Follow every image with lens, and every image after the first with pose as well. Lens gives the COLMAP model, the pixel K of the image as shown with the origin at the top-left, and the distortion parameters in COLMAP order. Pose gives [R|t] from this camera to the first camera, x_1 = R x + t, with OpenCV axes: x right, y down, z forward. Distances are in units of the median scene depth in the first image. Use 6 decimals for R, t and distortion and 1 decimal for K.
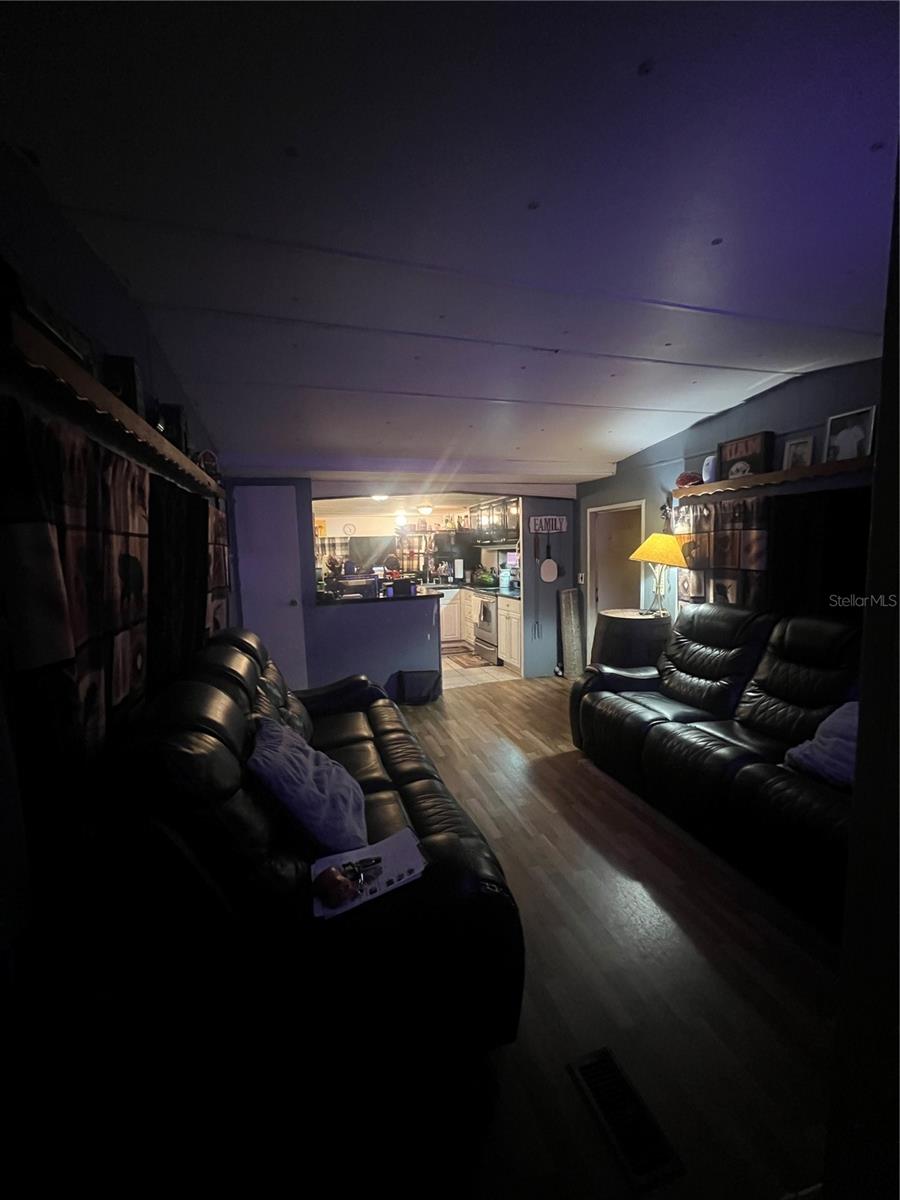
lens RADIAL K [[478.3, 0, 449.7], [0, 478.3, 602.9], [0, 0, 1]] dist [0.001467, 0.000549]
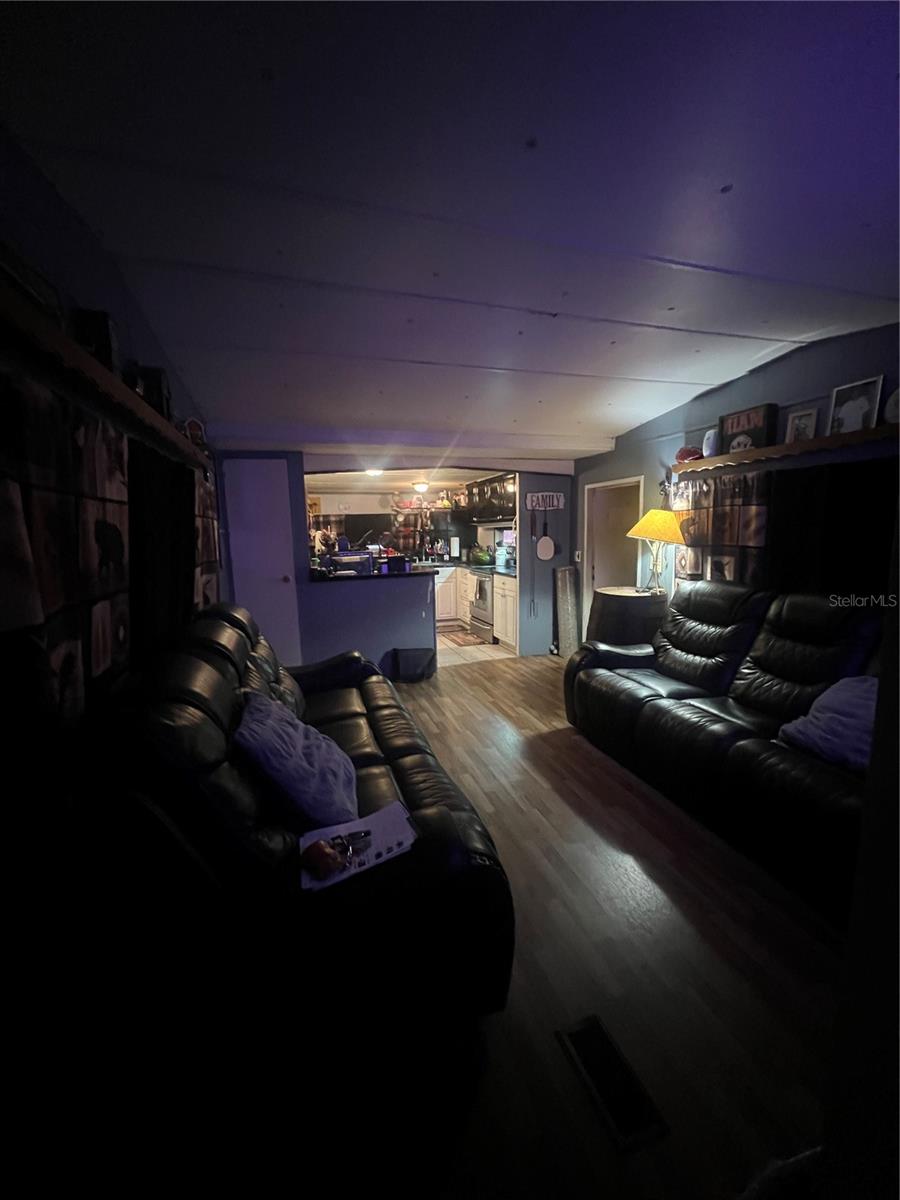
lens RADIAL K [[478.3, 0, 450.3], [0, 478.3, 603.7], [0, 0, 1]] dist [0.001467, 0.000549]
pose [[0.999960, 0.003338, 0.008251, 0.005169], [-0.003684, 0.999101, 0.042243, 0.010321], [-0.008102, -0.042272, 0.999073, 0.015013]]
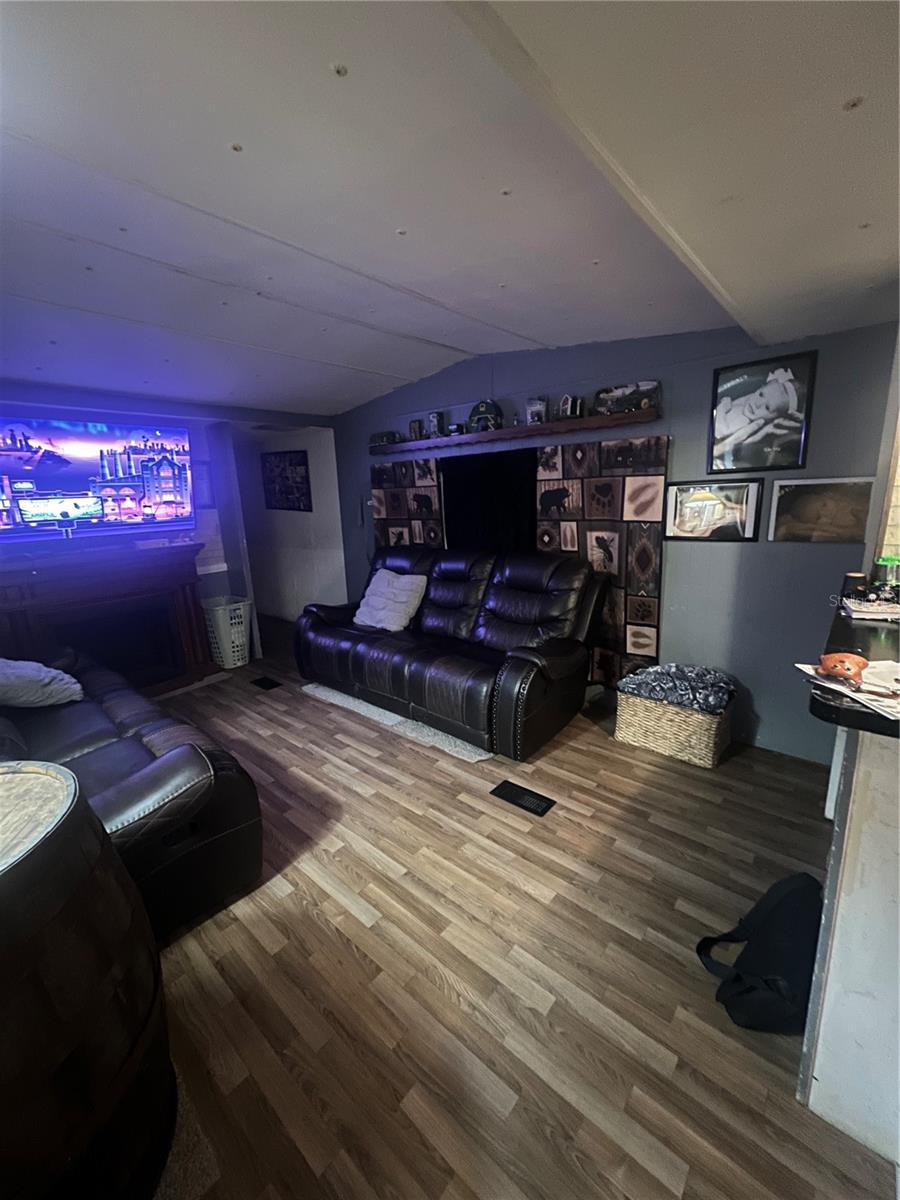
lens RADIAL K [[478.3, 0, 447.7], [0, 478.3, 597.8], [0, 0, 1]] dist [0.001467, 0.000549]
pose [[-0.848919, 0.167134, -0.501401, 0.350452], [0.001020, 0.949200, 0.314673, -0.201098], [0.528522, 0.266621, -0.805964, 1.716721]]
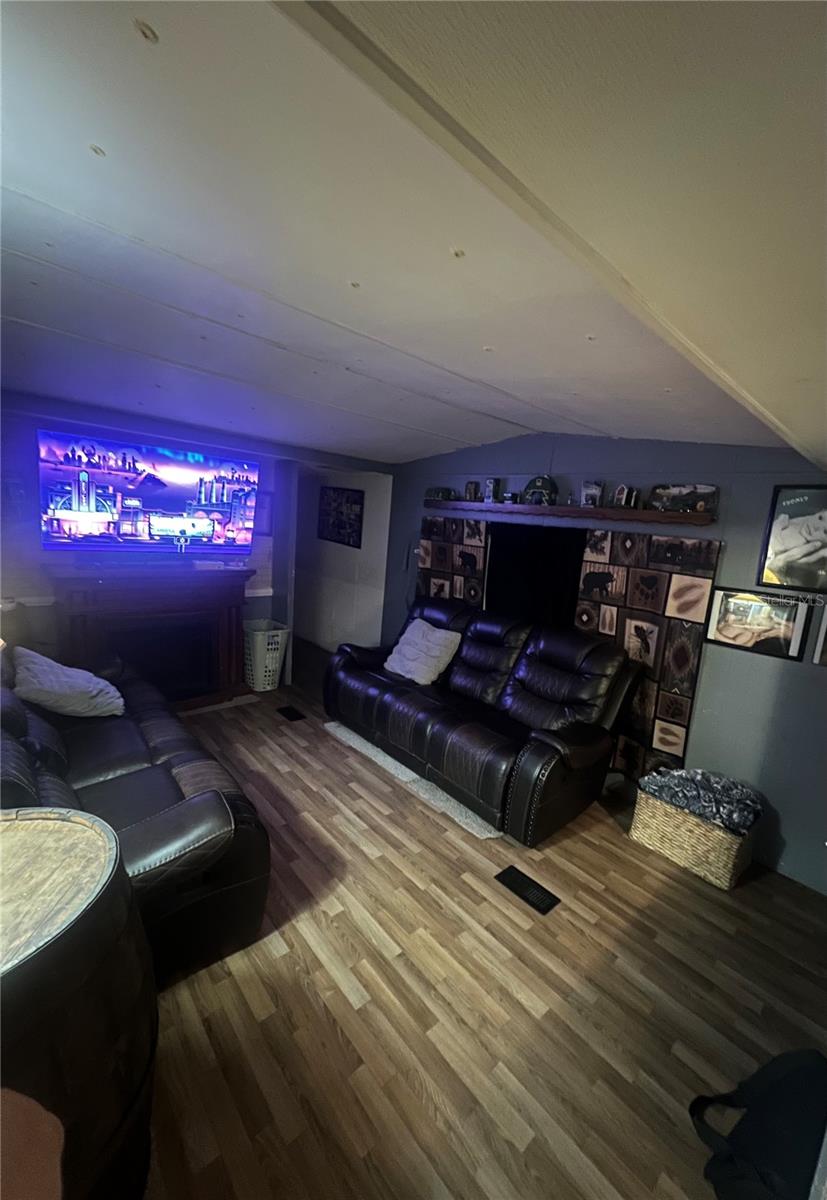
lens RADIAL K [[477.7, 0, 449.5], [0, 477.7, 599.8], [0, 0, 1]] dist [0.003073, 0.000295]
pose [[-0.891160, 0.009861, -0.453581, 0.364289], [-0.120516, 0.958700, 0.257624, -0.274655], [0.437389, 0.284249, -0.853167, 1.707202]]
